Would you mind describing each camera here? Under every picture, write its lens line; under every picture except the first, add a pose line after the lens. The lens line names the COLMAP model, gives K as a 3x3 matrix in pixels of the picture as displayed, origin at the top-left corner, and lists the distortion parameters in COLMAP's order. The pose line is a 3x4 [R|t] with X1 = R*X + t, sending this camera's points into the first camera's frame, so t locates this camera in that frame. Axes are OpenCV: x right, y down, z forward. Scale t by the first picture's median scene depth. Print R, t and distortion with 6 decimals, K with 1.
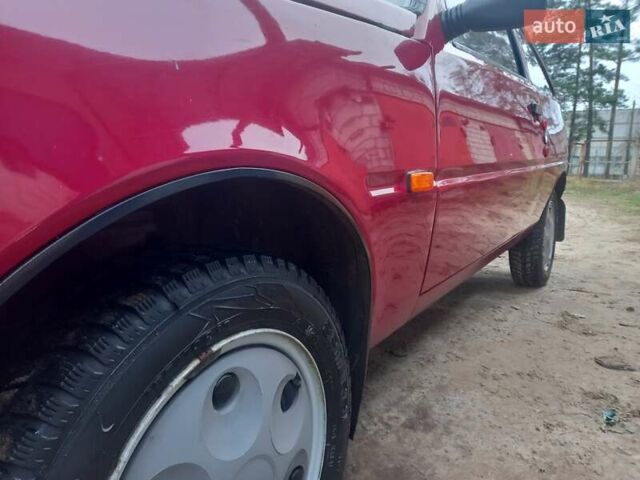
lens RADIAL K [[460.9, 0, 320.0], [0, 460.9, 240.0], [0, 0, 1]] dist [0.079267, -0.071116]
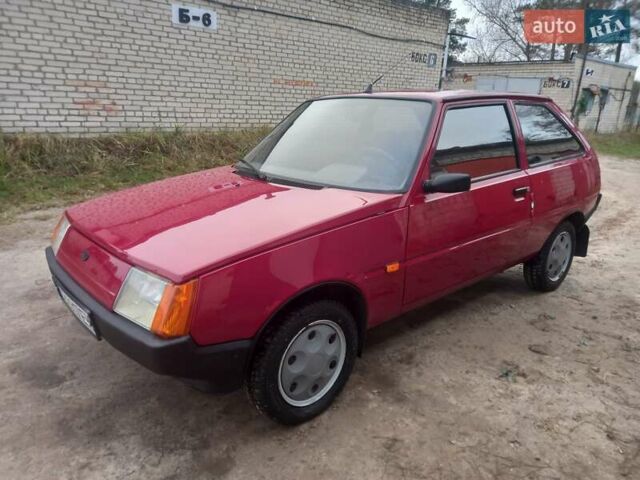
lens RADIAL K [[460.9, 0, 320.0], [0, 460.9, 240.0], [0, 0, 1]] dist [0.079267, -0.071116]
pose [[0.963204, 0.095896, -0.251081, 0.535680], [-0.064945, 0.989542, 0.128794, -0.684934], [0.260806, -0.107748, 0.959359, -1.840896]]
